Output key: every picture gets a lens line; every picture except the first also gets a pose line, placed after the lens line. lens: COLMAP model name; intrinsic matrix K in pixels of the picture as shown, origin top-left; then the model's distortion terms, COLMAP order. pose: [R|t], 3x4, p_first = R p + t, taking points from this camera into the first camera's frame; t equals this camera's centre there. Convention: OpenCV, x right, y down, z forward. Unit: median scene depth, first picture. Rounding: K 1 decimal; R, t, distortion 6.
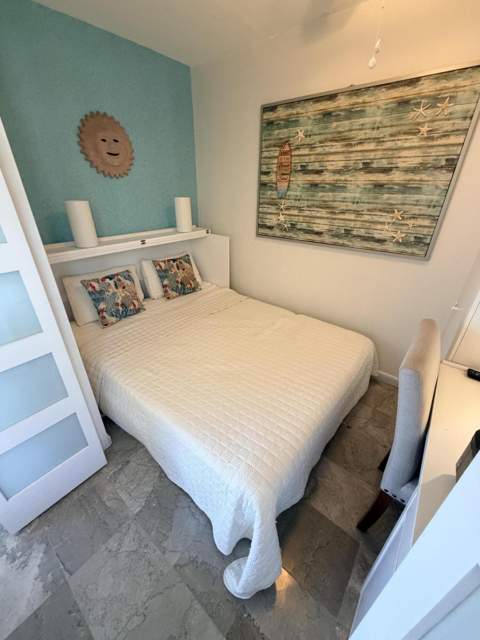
lens RADIAL K [[258.1, 0, 238.1], [0, 258.1, 318.5], [0, 0, 1]] dist [0.004378, -0.000165]
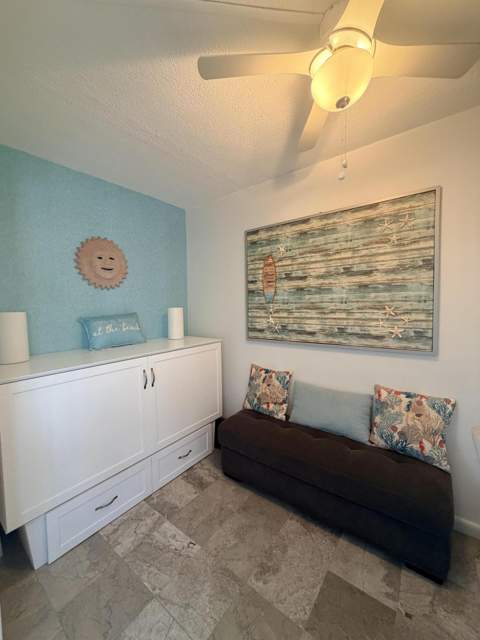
lens RADIAL K [[258.1, 0, 238.4], [0, 258.1, 318.1], [0, 0, 1]] dist [0.004378, -0.000165]
pose [[0.998984, -0.026902, 0.036147, 0.008906], [0.039454, 0.909742, -0.413296, 0.003913], [-0.021766, 0.414302, 0.909879, 0.118339]]
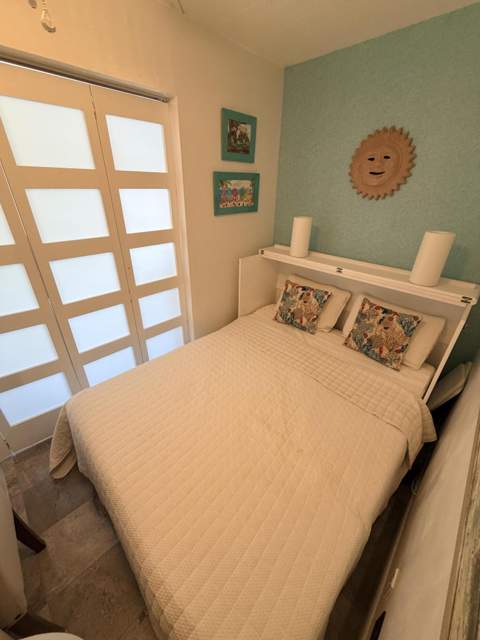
lens RADIAL K [[258.1, 0, 239.2], [0, 258.1, 318.0], [0, 0, 1]] dist [0.004378, -0.000165]
pose [[-0.073986, 0.451233, -0.889334, 0.585053], [-0.484982, 0.762941, 0.427450, -0.432936], [0.871389, 0.462936, 0.162393, 0.717726]]
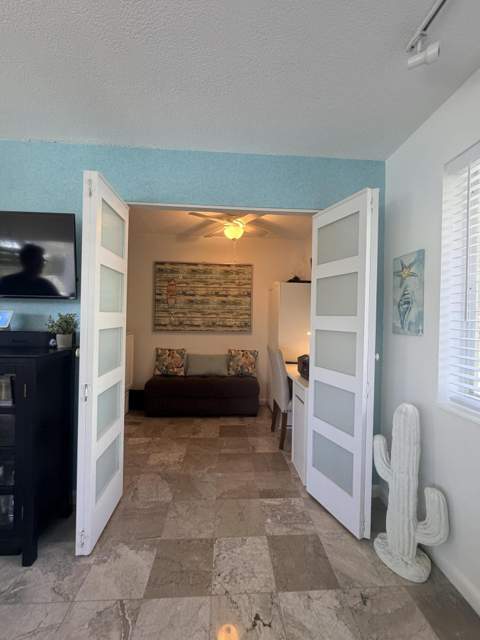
lens RADIAL K [[258.1, 0, 239.2], [0, 258.1, 318.1], [0, 0, 1]] dist [0.004378, -0.000165]
pose [[0.734253, 0.003225, 0.678868, -0.710019], [0.303296, 0.893084, -0.332283, 0.308244], [-0.607358, 0.449878, 0.654772, -0.359017]]
